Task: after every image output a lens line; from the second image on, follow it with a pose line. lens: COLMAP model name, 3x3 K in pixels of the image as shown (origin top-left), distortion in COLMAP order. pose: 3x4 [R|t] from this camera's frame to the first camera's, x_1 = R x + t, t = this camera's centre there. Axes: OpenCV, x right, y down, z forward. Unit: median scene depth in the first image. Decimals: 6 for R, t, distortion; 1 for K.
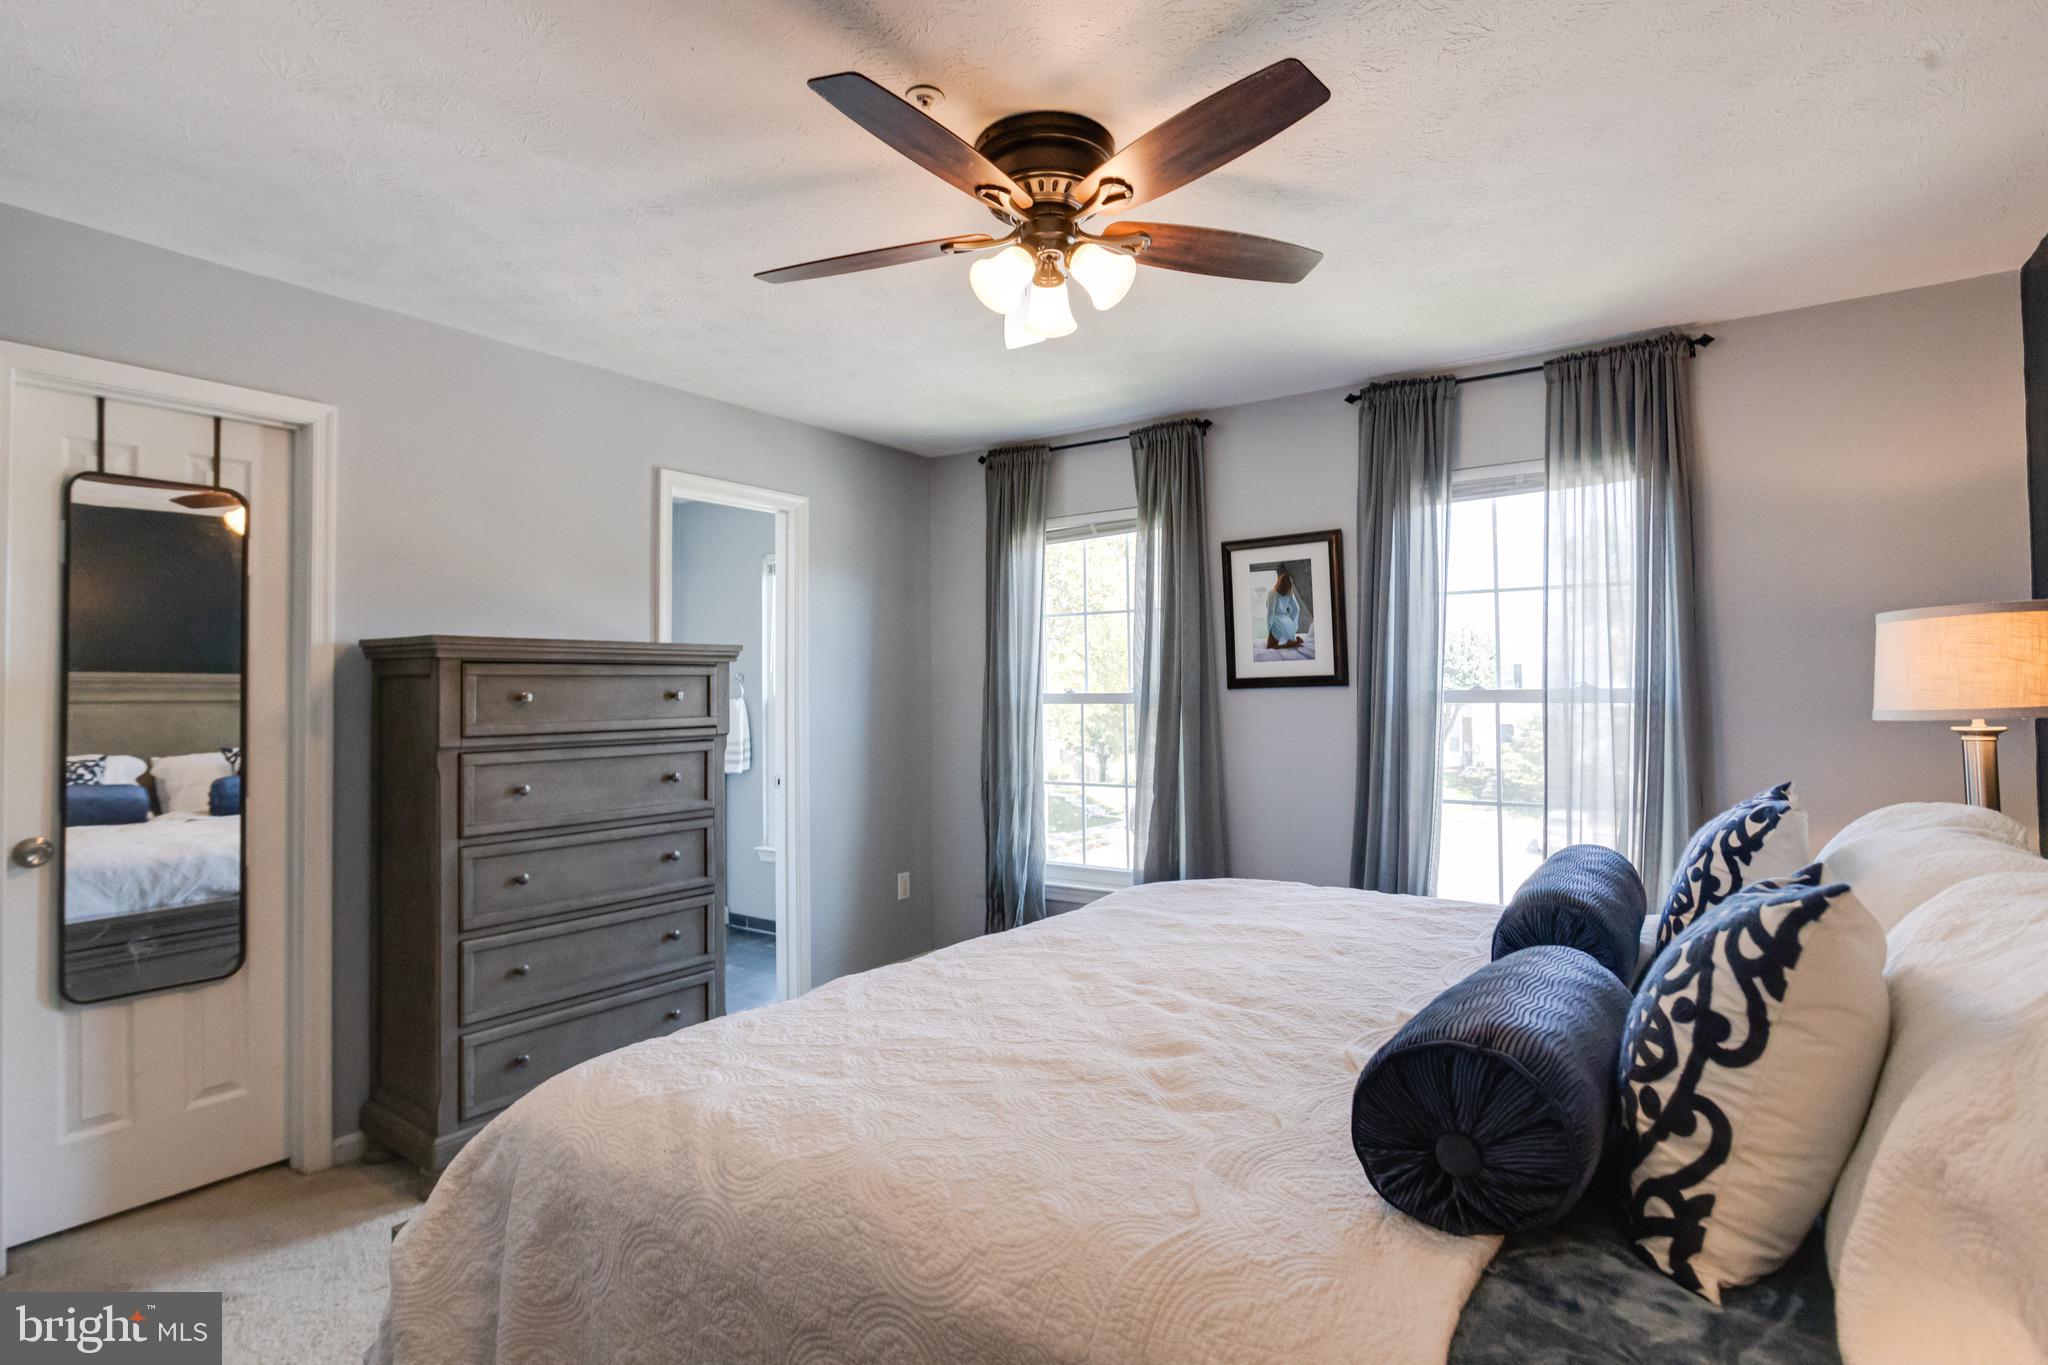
lens RADIAL K [[1050.1, 0, 1017.1], [0, 1050.1, 673.0], [0, 0, 1]] dist [-0.047668, 0.023288]
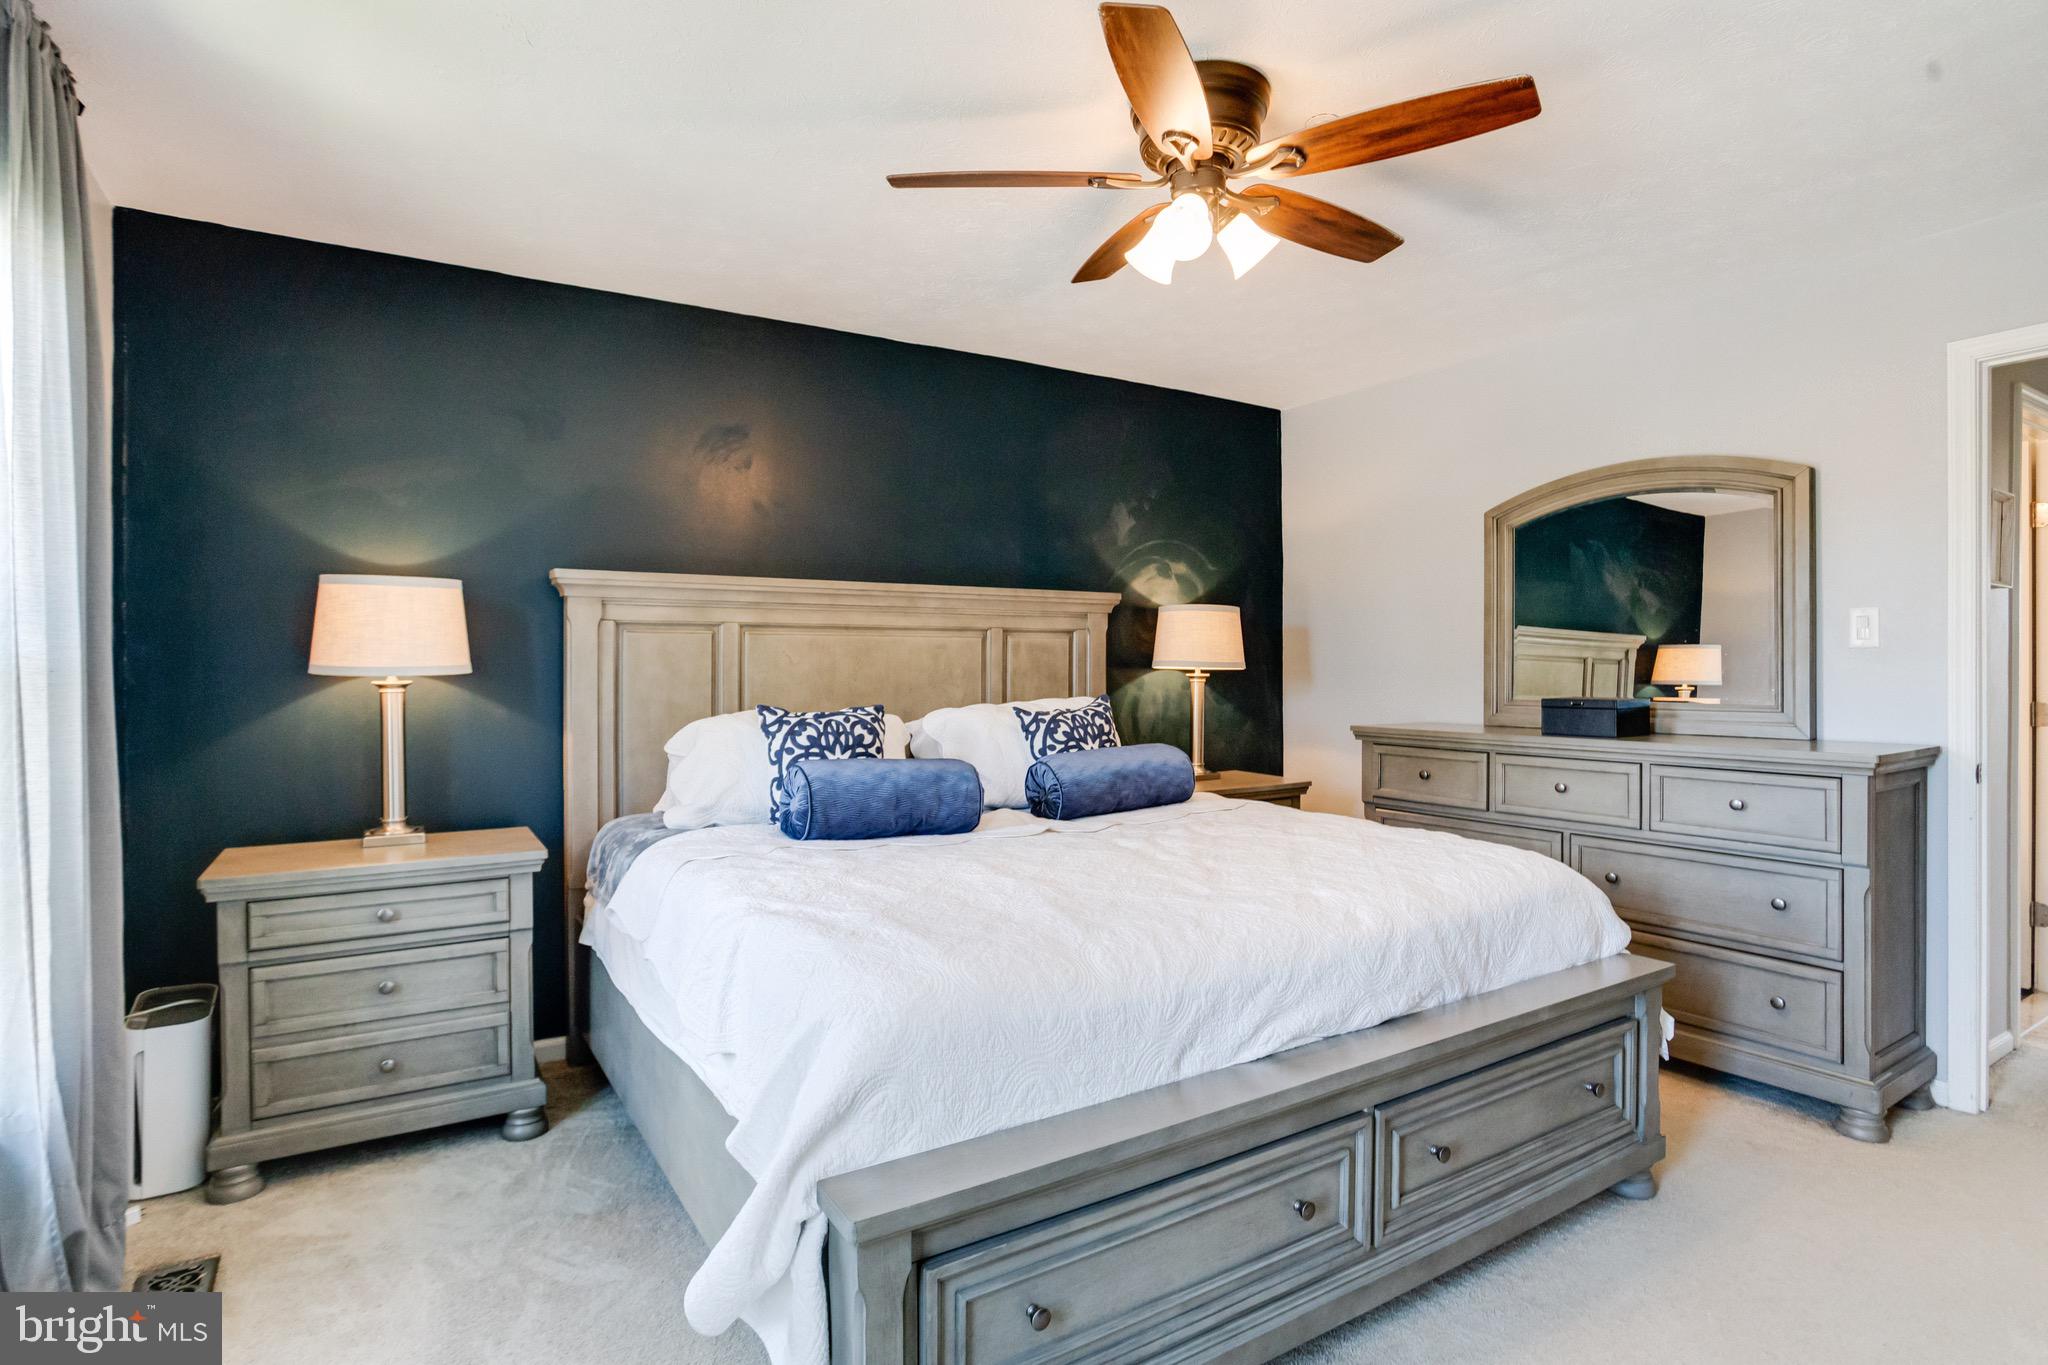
lens RADIAL K [[1020.4, 0, 1032.2], [0, 1020.4, 678.2], [0, 0, 1]] dist [-0.064919, 0.043174]
pose [[-0.930636, 0.006207, 0.365895, -0.104236], [0.003619, 0.999963, -0.007759, 0.040697], [-0.365929, -0.005896, -0.930624, 1.178857]]
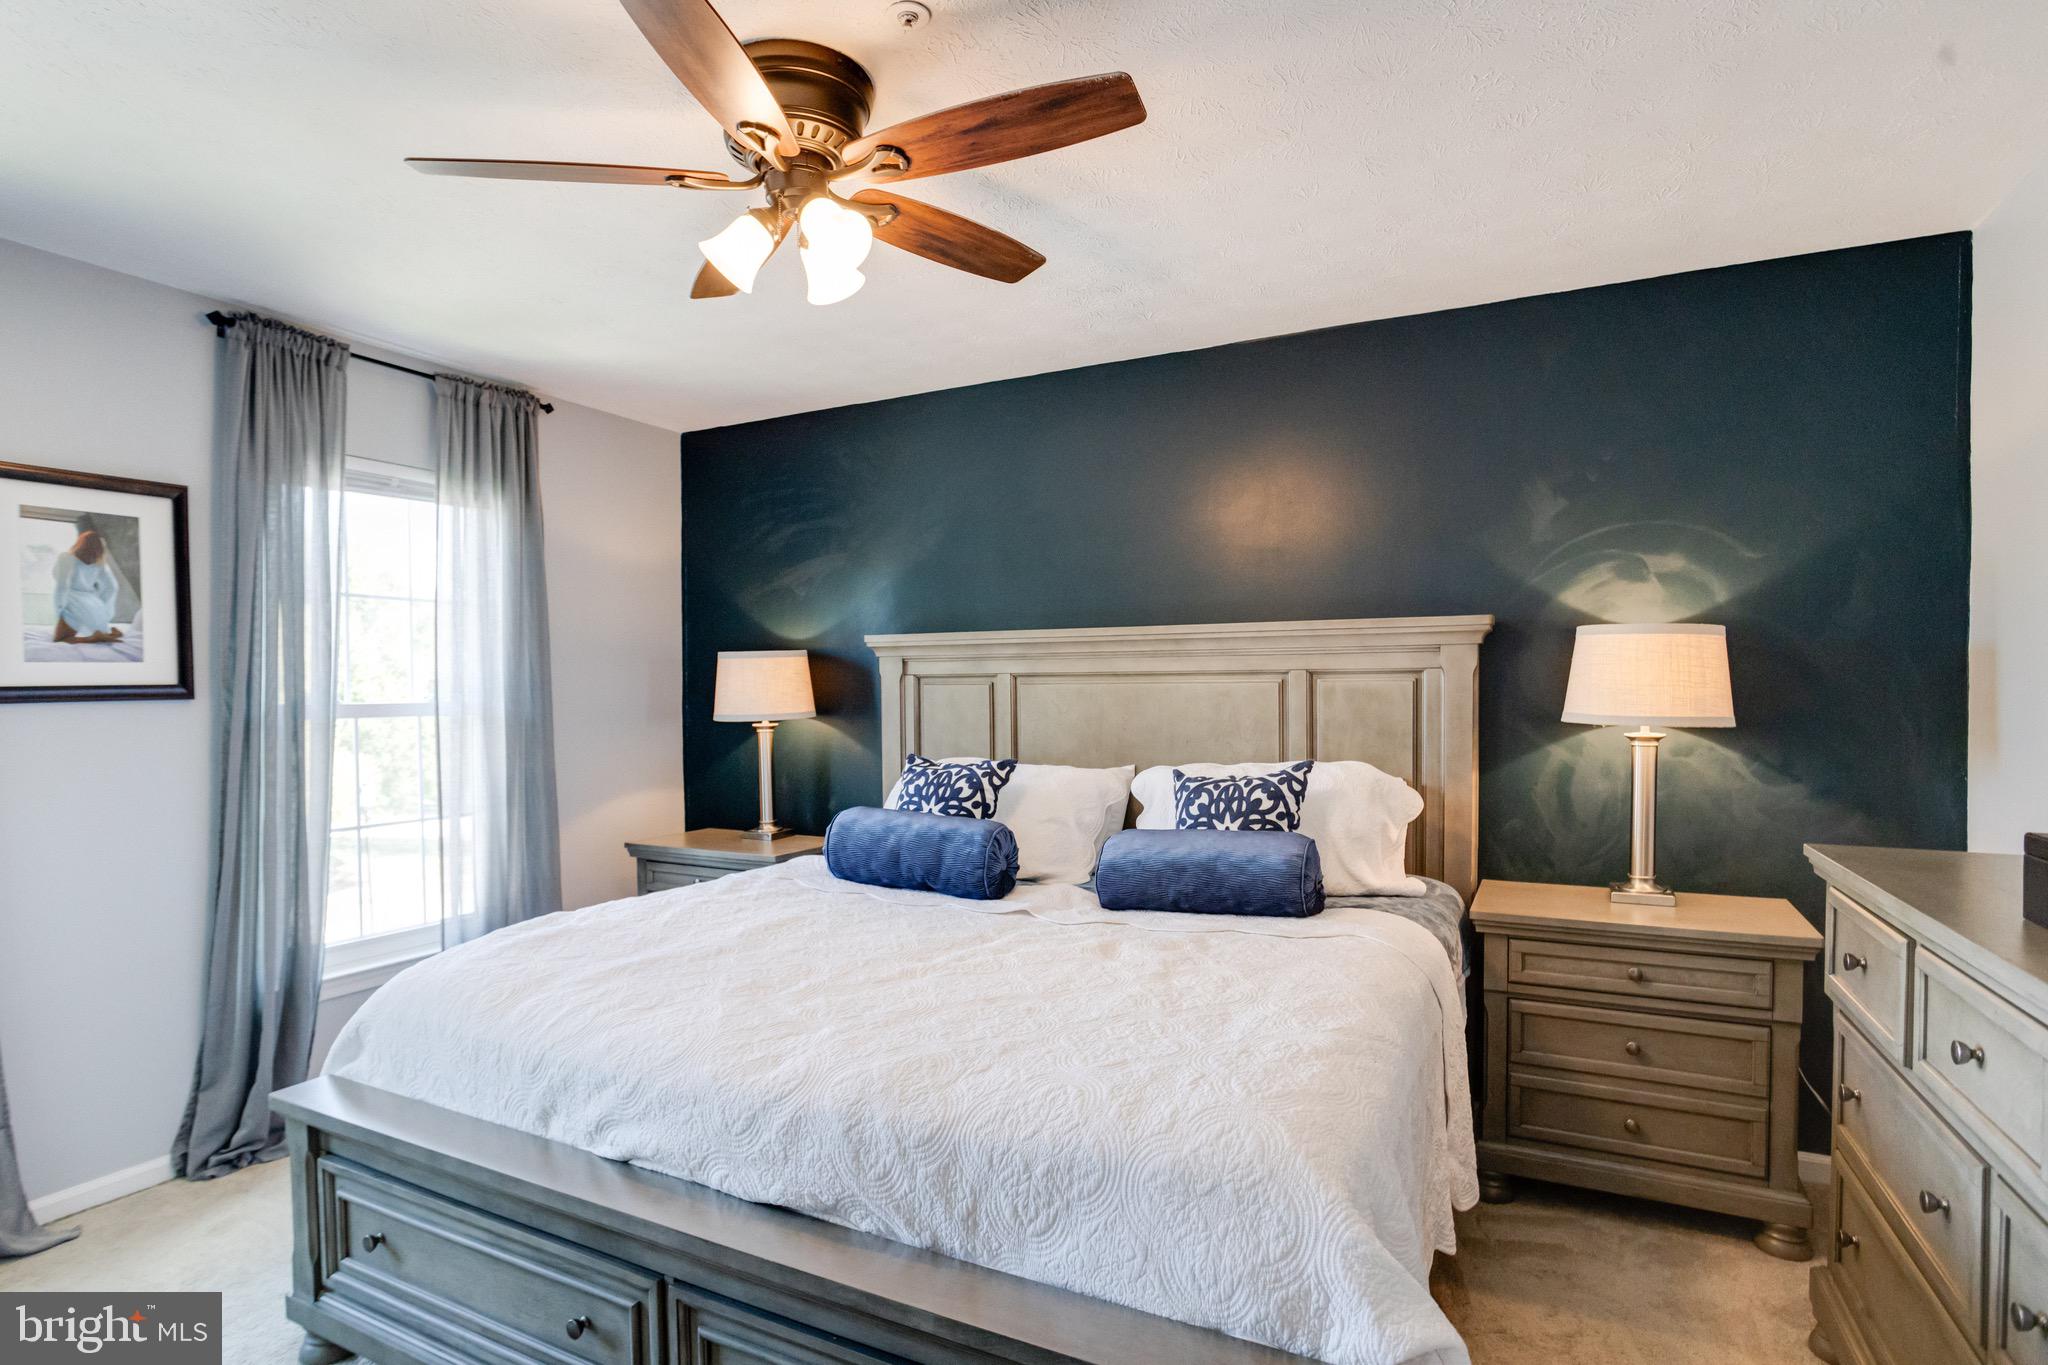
lens RADIAL K [[1057.1, 0, 1018.2], [0, 1057.1, 719.2], [0, 0, 1]] dist [-0.053811, 0.024400]
pose [[-0.156403, -0.018666, 0.987517, -0.530822], [-0.010020, 0.999800, 0.017311, 0.008113], [-0.987643, -0.007188, -0.156558, 0.566881]]
